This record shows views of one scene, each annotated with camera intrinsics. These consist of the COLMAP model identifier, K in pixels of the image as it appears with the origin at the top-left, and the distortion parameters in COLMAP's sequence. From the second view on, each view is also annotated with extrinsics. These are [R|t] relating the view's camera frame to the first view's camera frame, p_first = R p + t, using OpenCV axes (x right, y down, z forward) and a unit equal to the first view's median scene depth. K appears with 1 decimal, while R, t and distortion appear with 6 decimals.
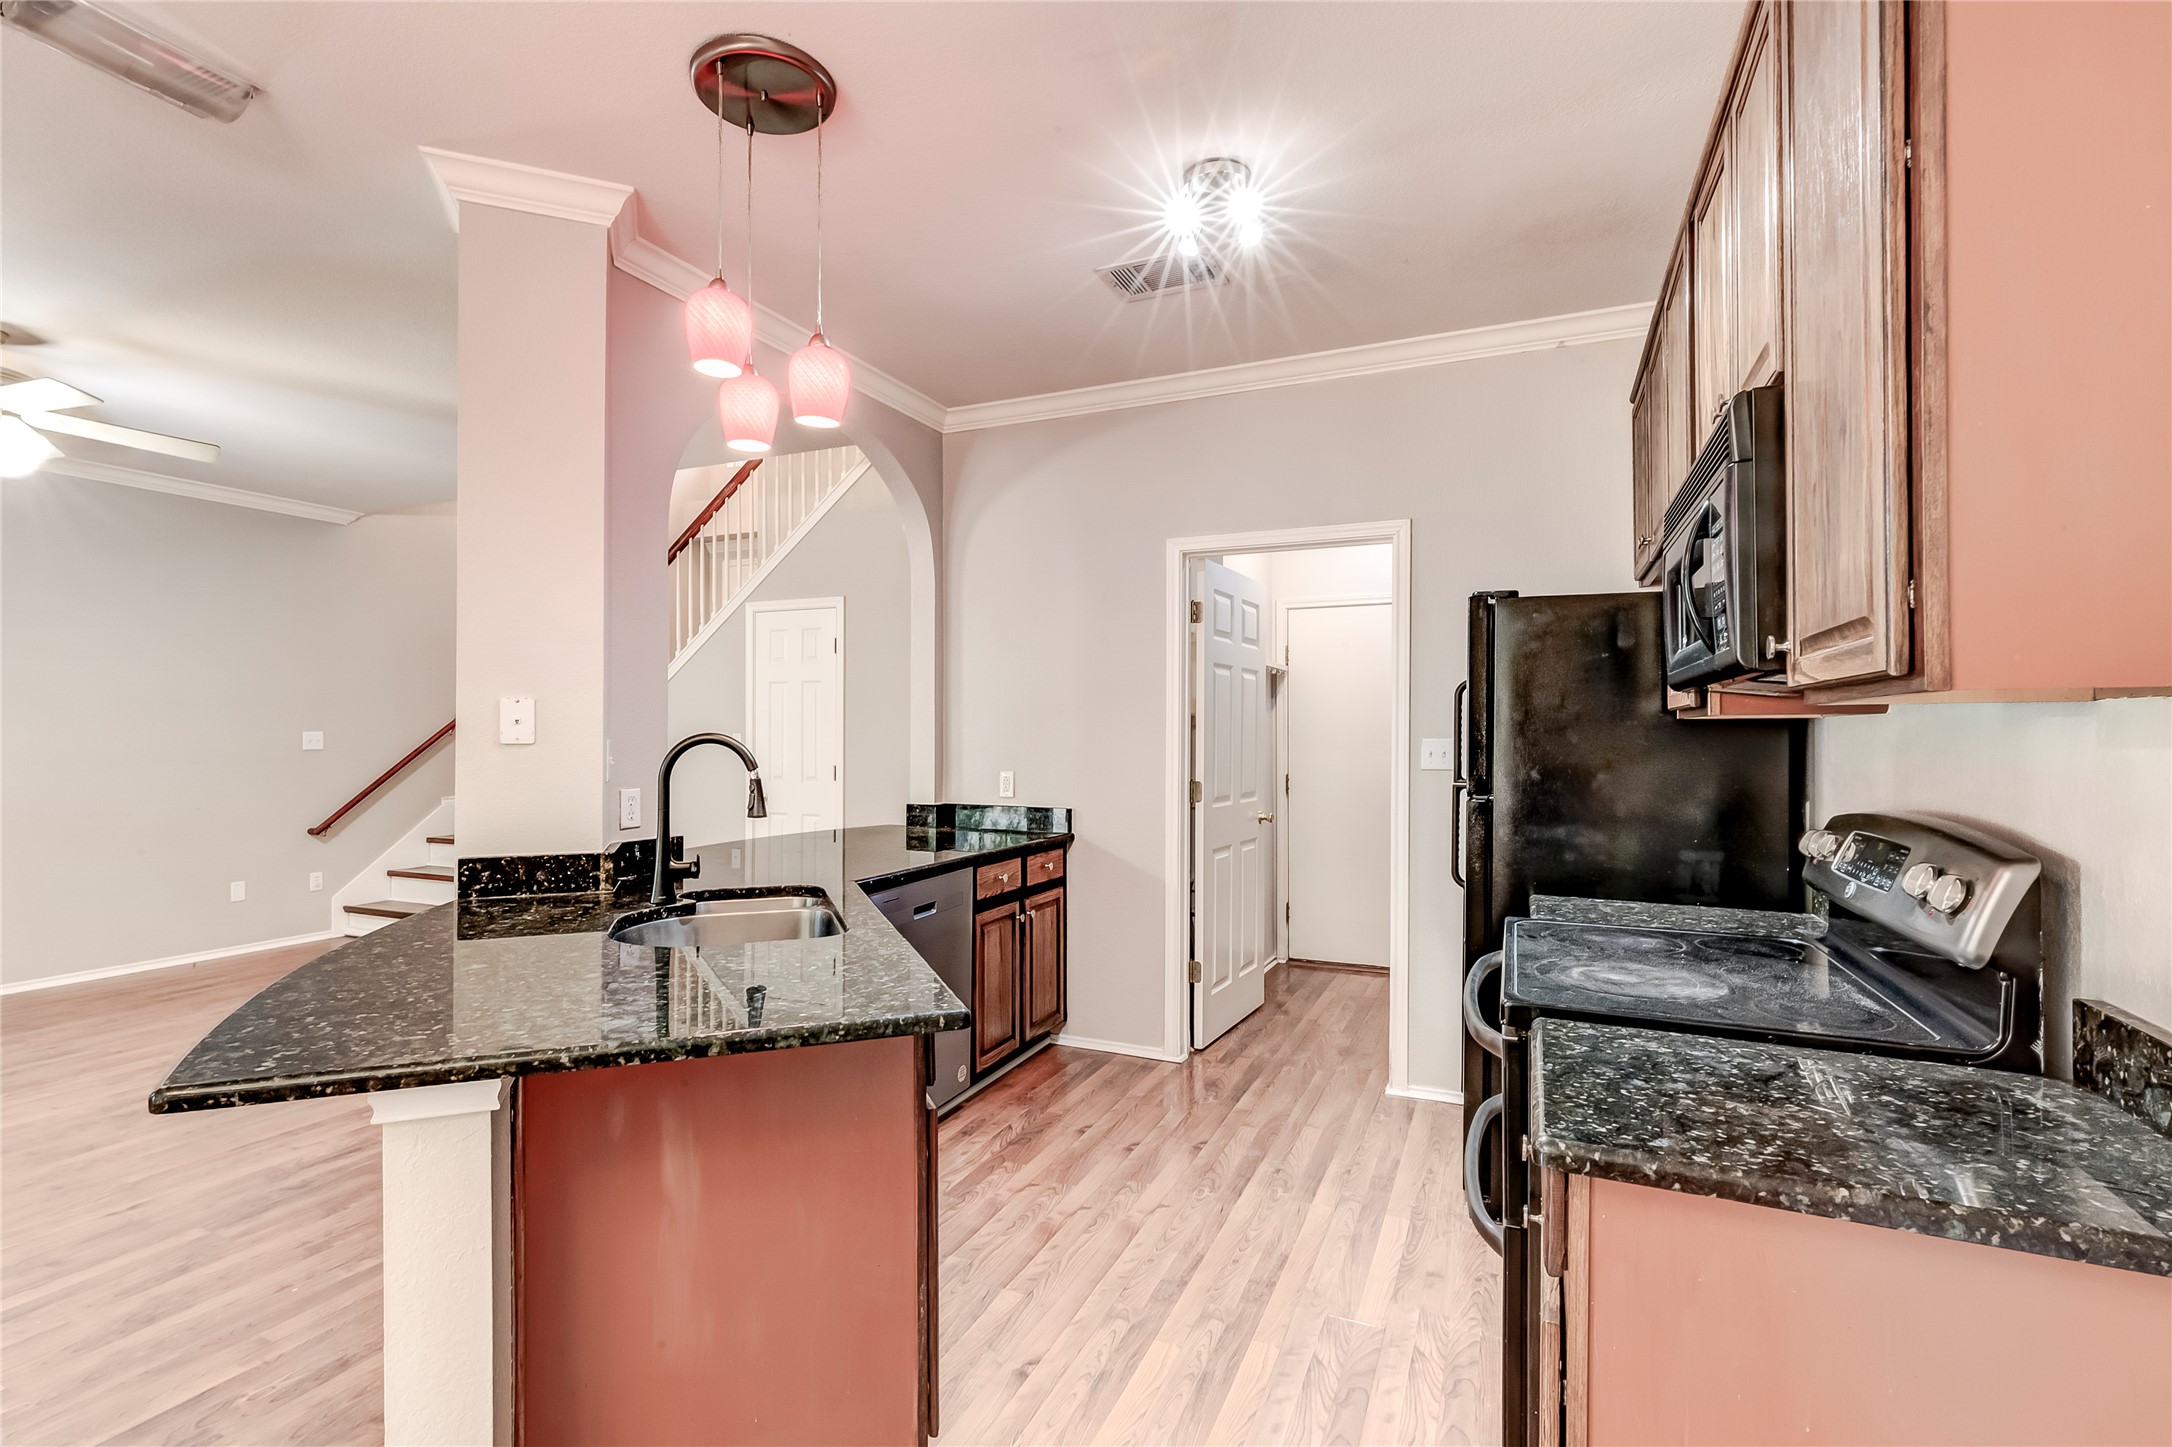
lens RADIAL K [[982.4, 0, 1089.1], [0, 982.4, 726.4], [0, 0, 1]] dist [-0.002415, 0.000125]
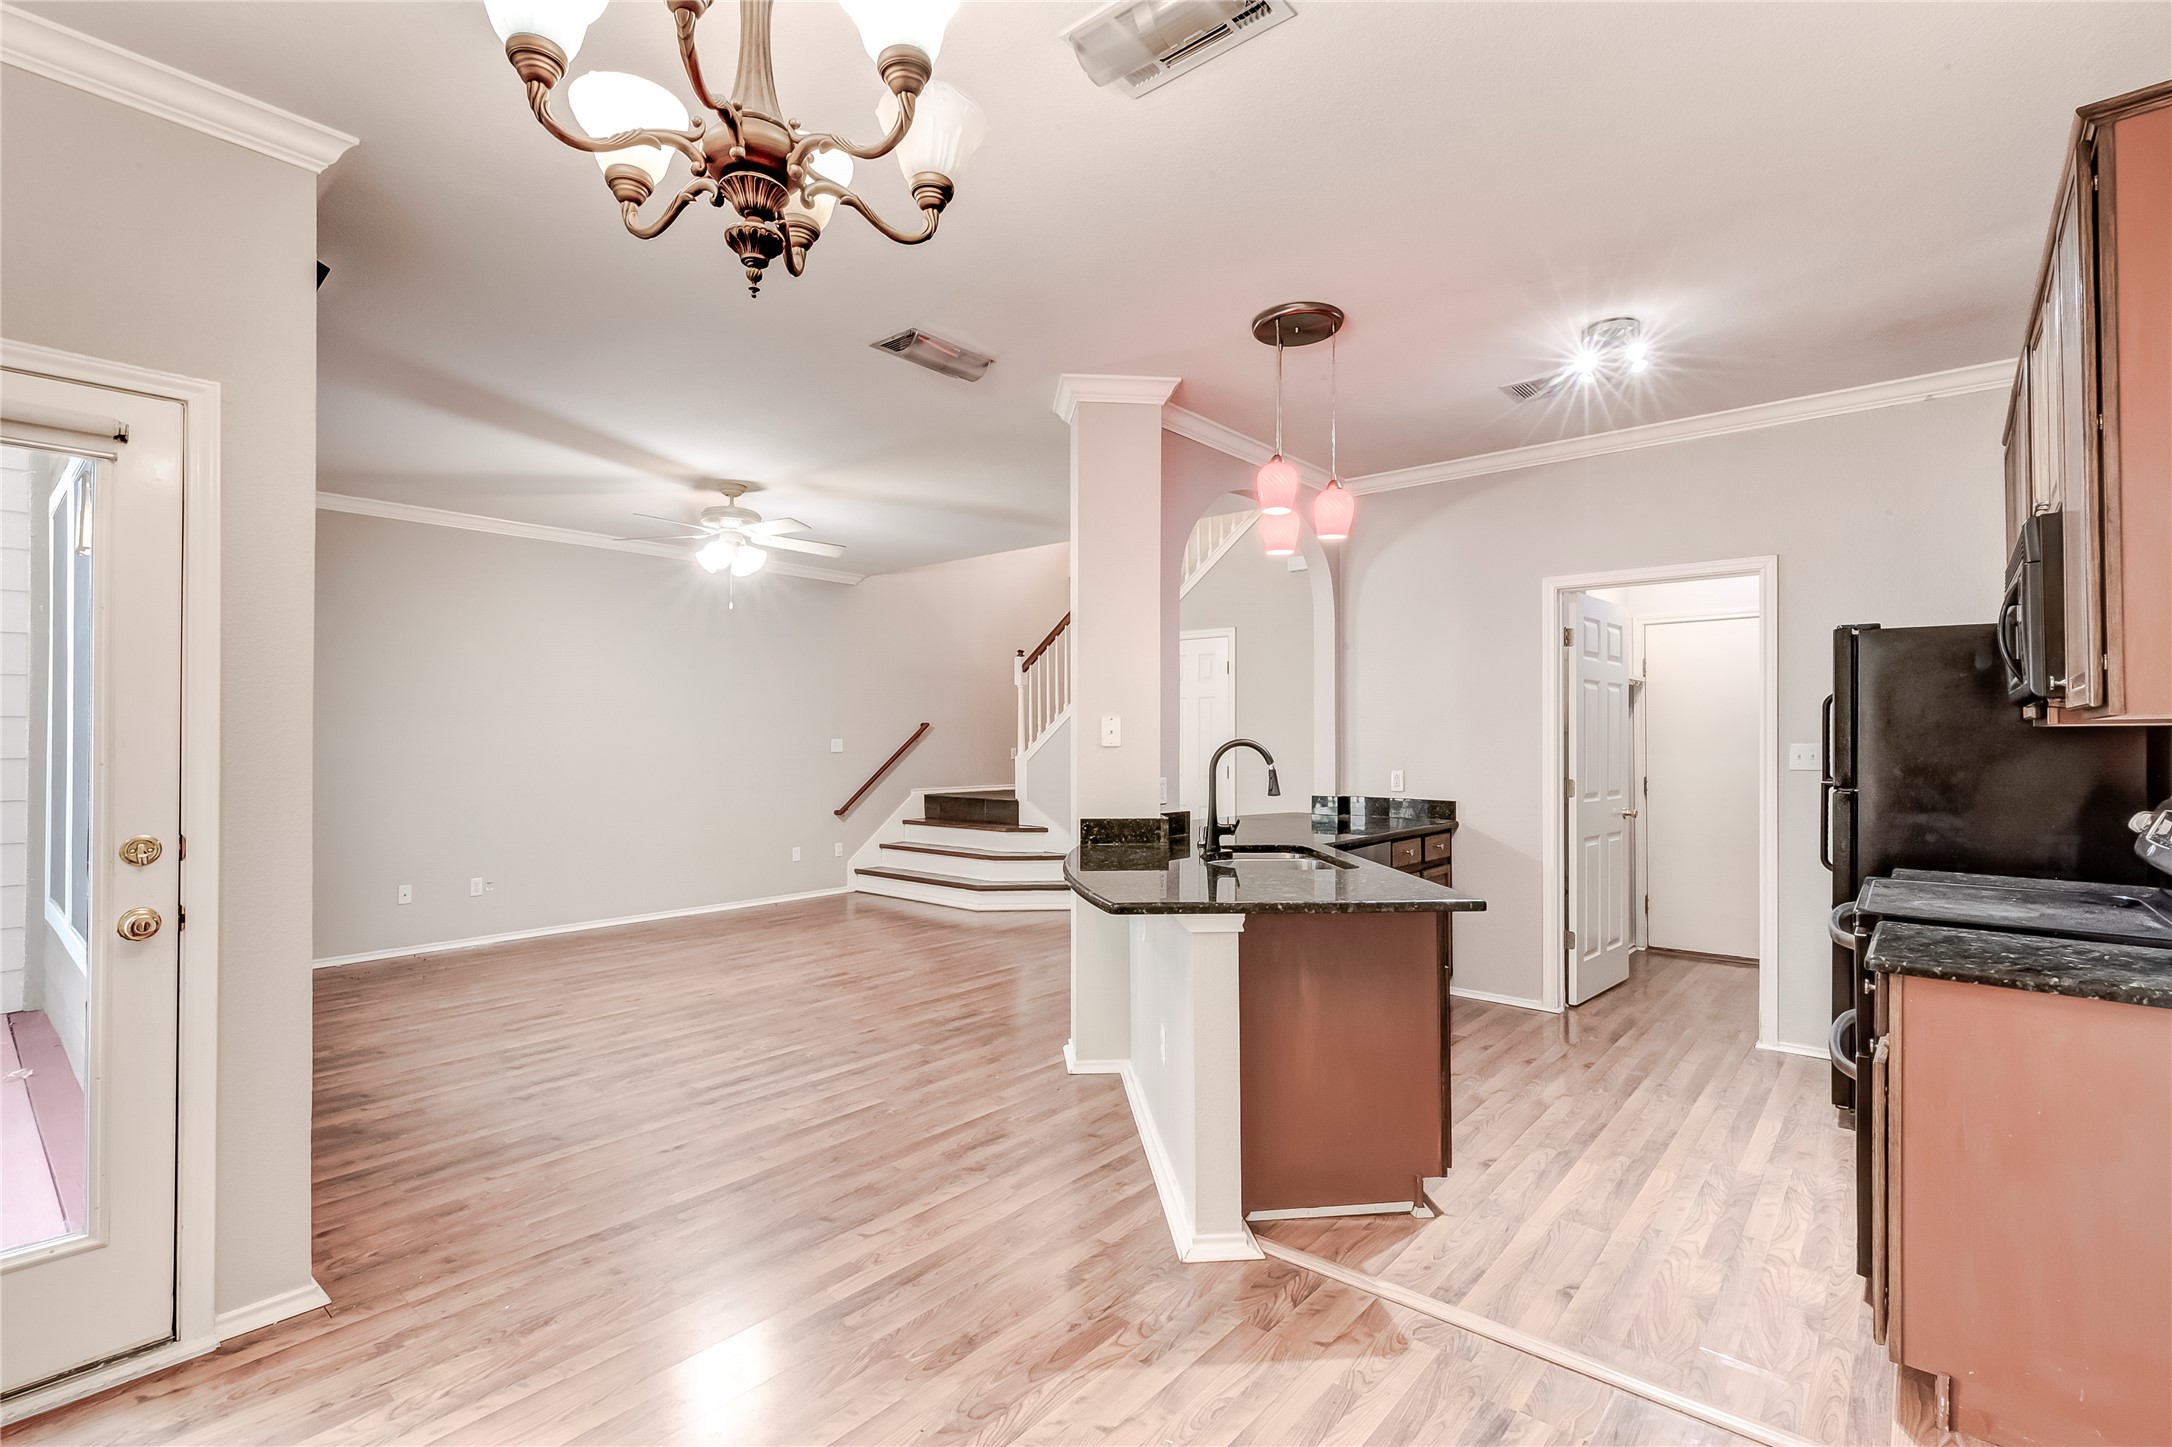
lens RADIAL K [[982.4, 0, 1083.7], [0, 982.4, 728.6], [0, 0, 1]] dist [-0.002415, 0.000125]
pose [[0.956752, -0.004458, -0.290871, -0.172290], [0.003088, 0.999982, -0.005168, -0.002338], [0.290889, 0.004047, 0.956748, -0.494478]]
